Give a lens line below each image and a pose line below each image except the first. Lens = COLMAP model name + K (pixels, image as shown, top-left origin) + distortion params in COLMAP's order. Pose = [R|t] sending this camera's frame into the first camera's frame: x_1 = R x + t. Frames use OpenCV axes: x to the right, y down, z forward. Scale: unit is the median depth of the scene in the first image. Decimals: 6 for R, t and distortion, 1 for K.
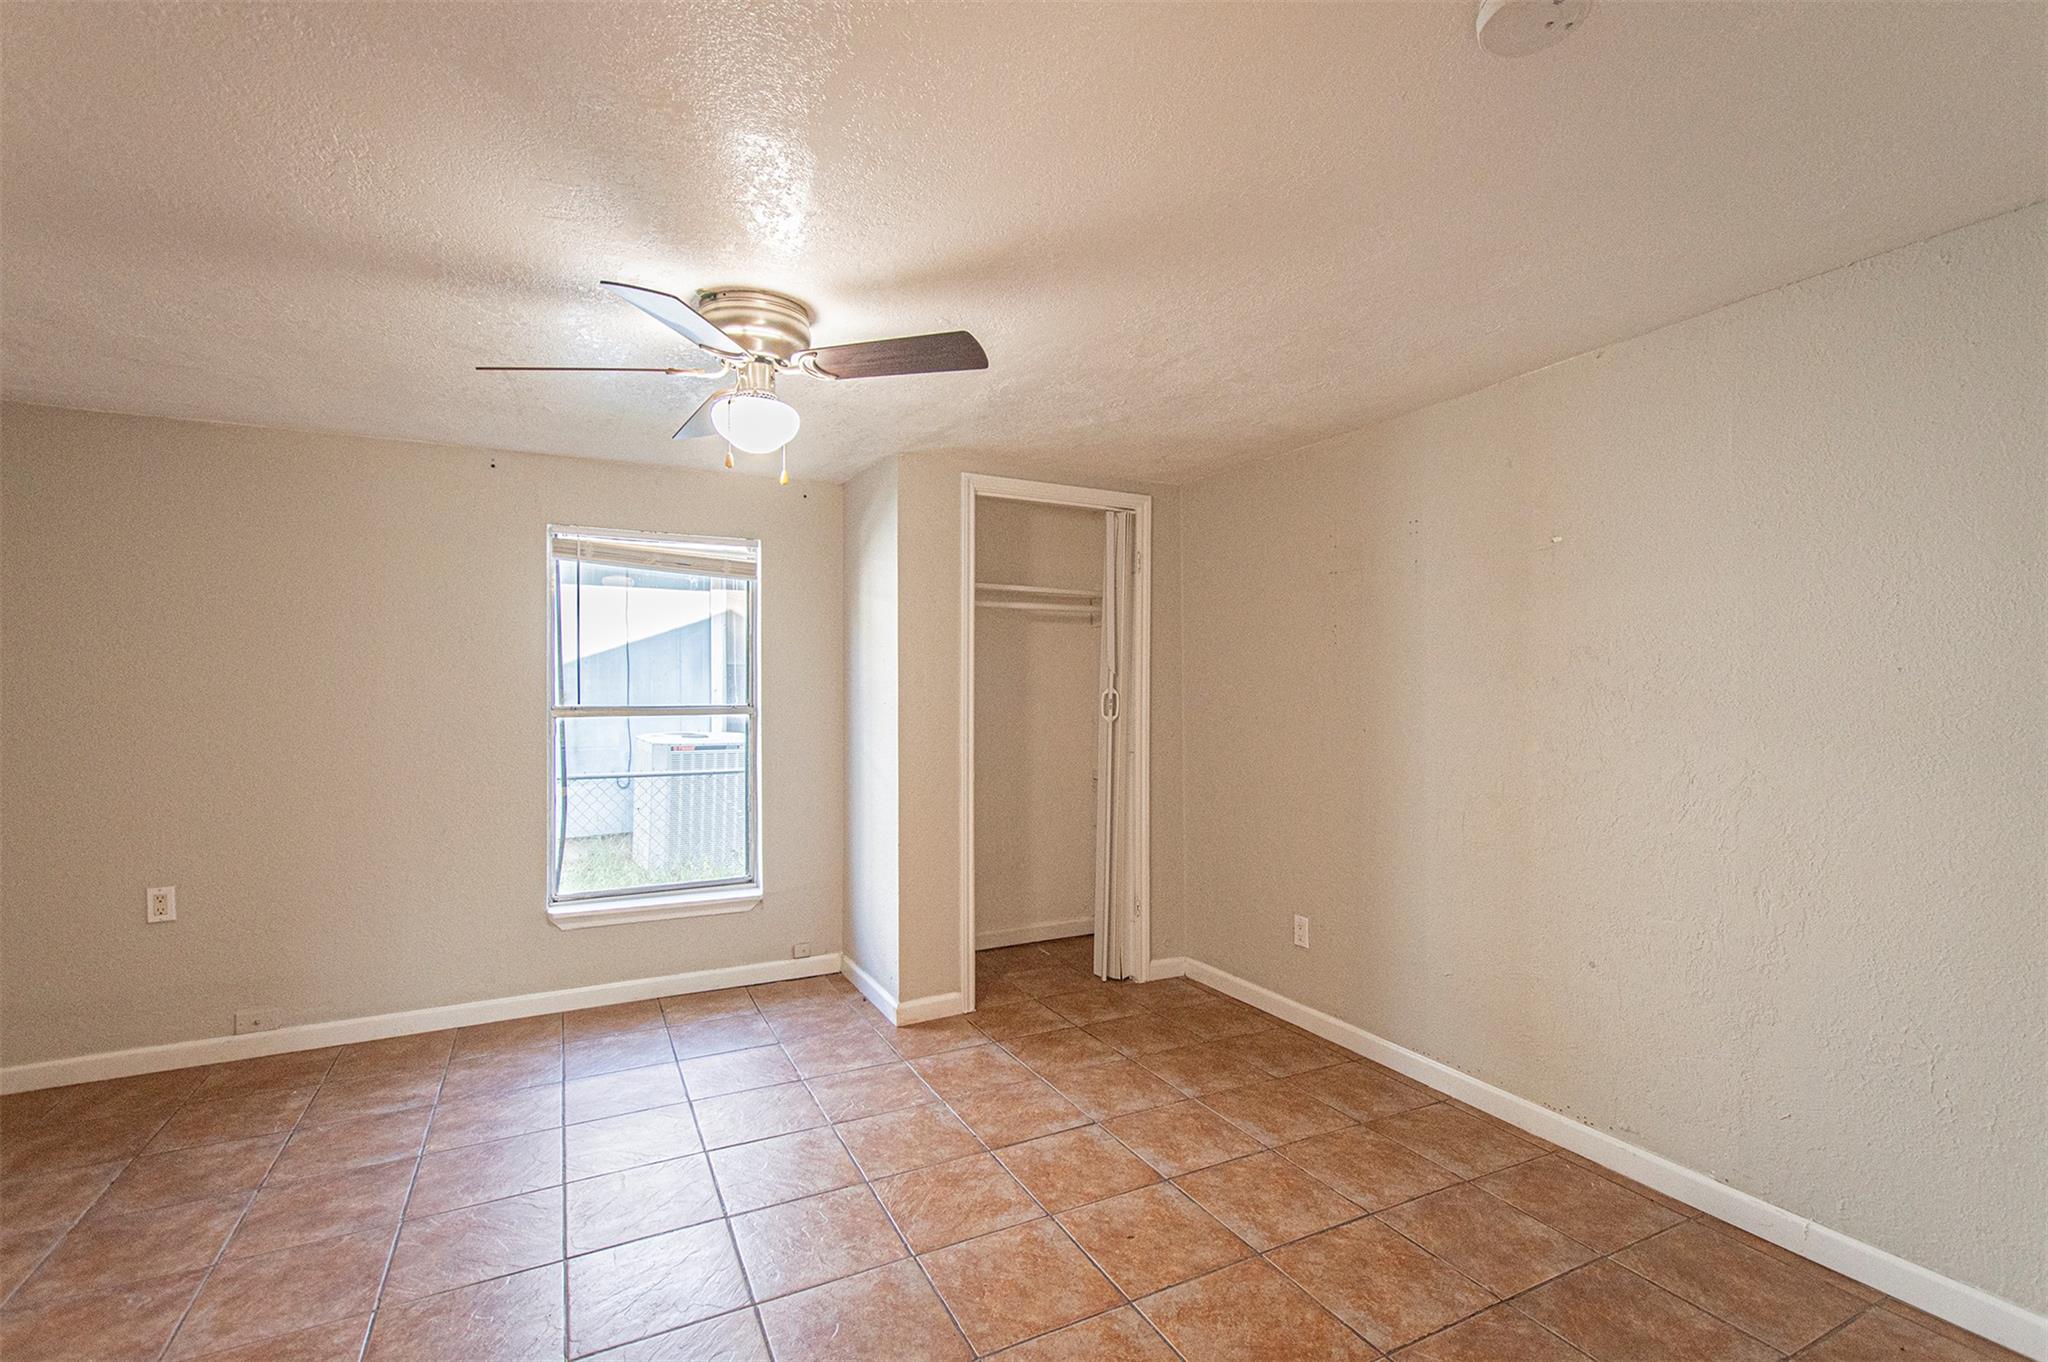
lens RADIAL K [[892.4, 0, 1018.4], [0, 892.4, 677.4], [0, 0, 1]] dist [0.002805, -0.000656]
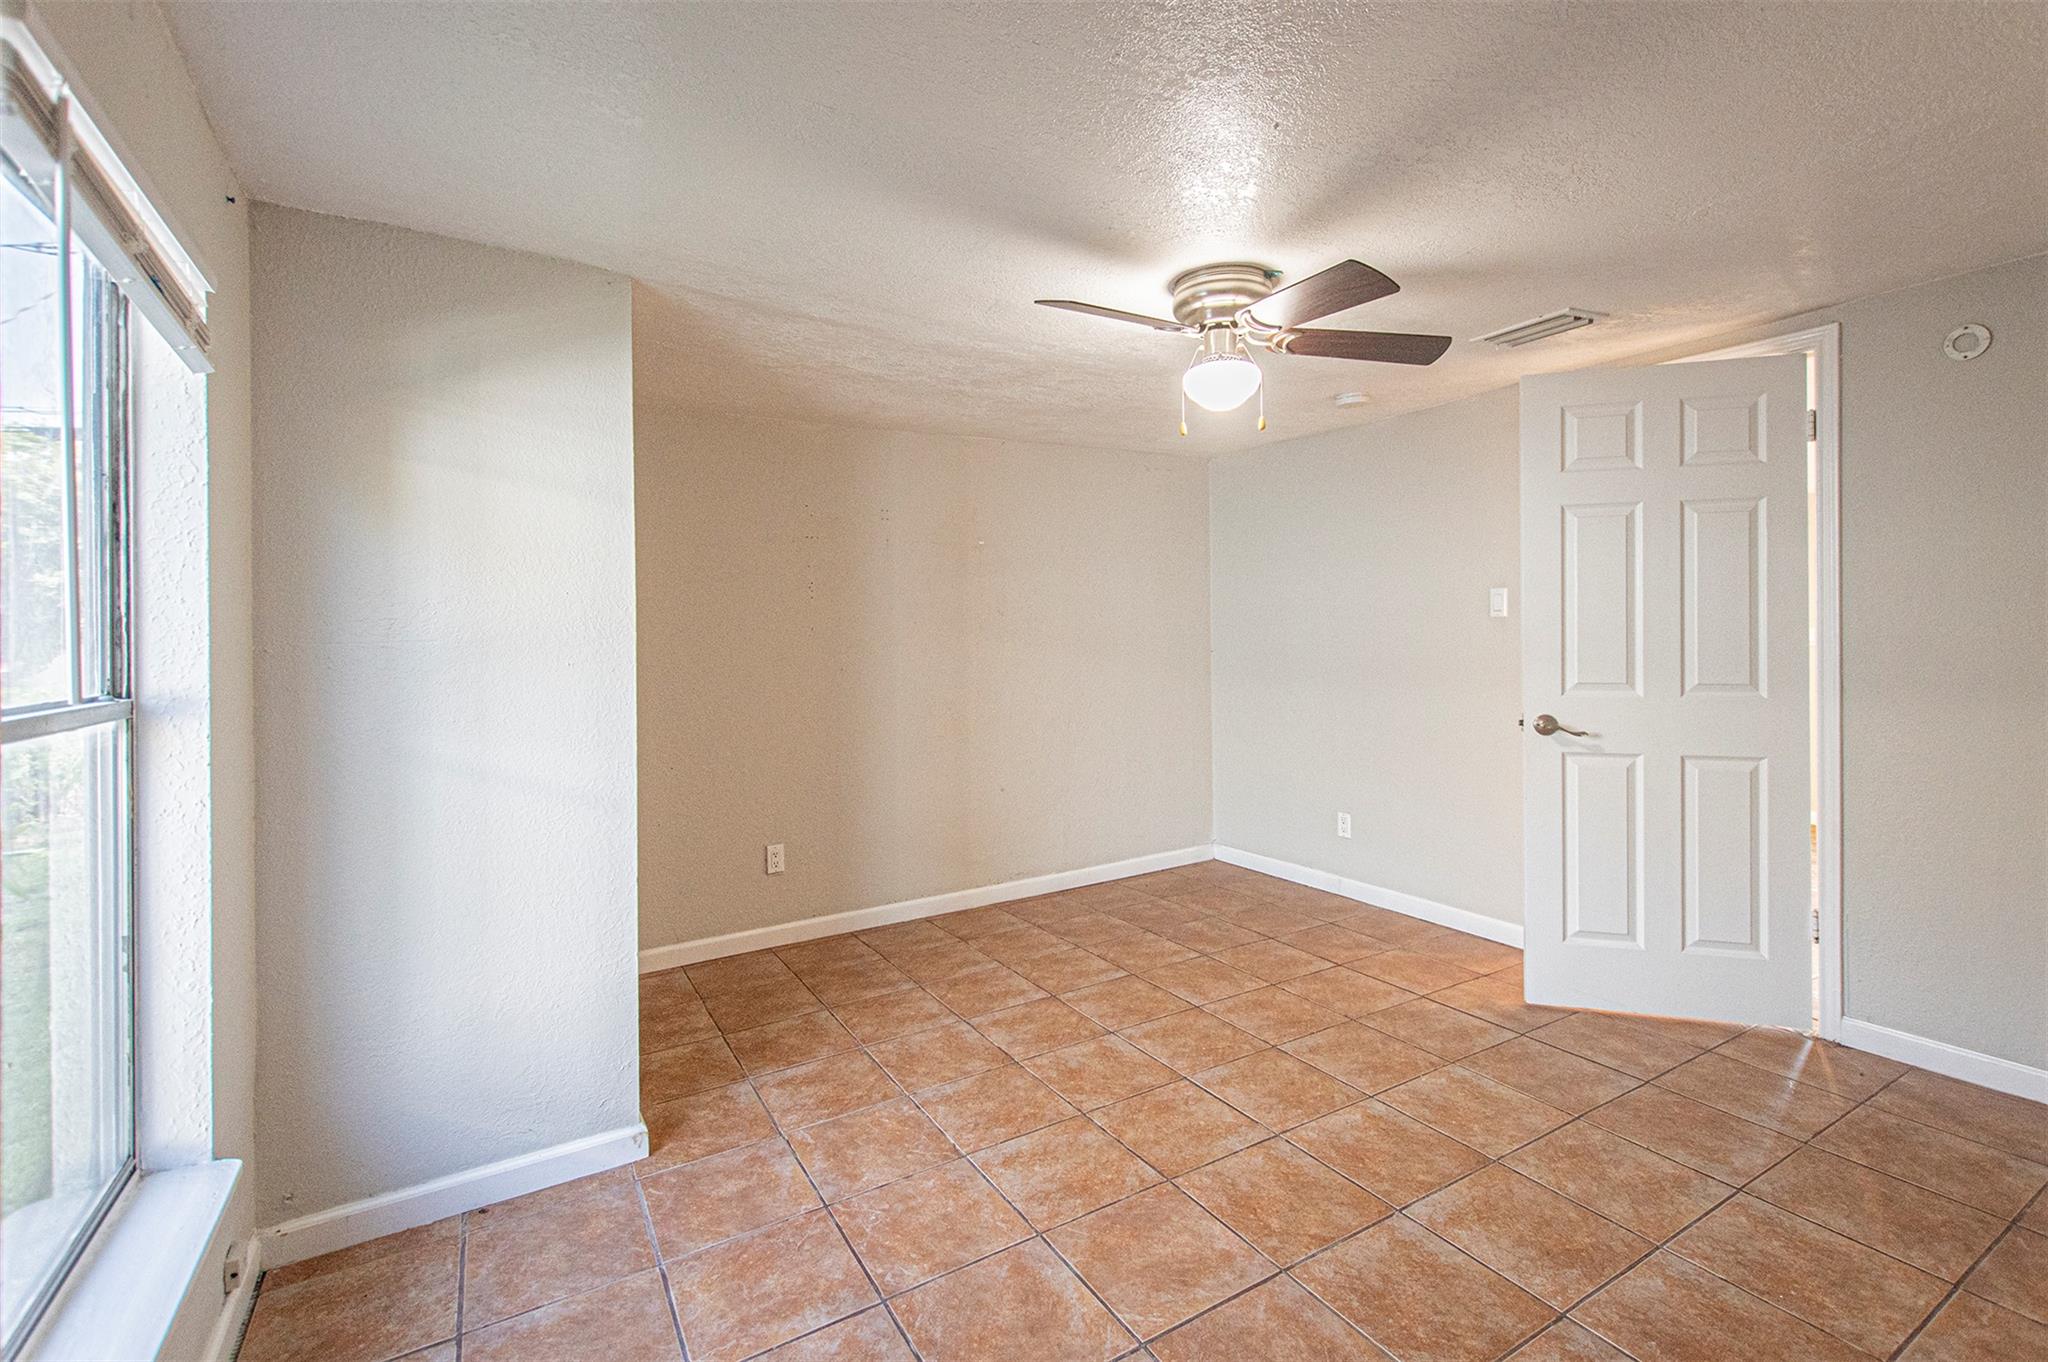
lens RADIAL K [[892.4, 0, 1020.4], [0, 892.4, 644.0], [0, 0, 1]] dist [0.002805, -0.000656]
pose [[-0.045037, -0.010744, 0.998928, -1.029828], [0.011604, 0.999869, 0.011278, 0.014162], [-0.998918, 0.012099, -0.044906, 0.969674]]
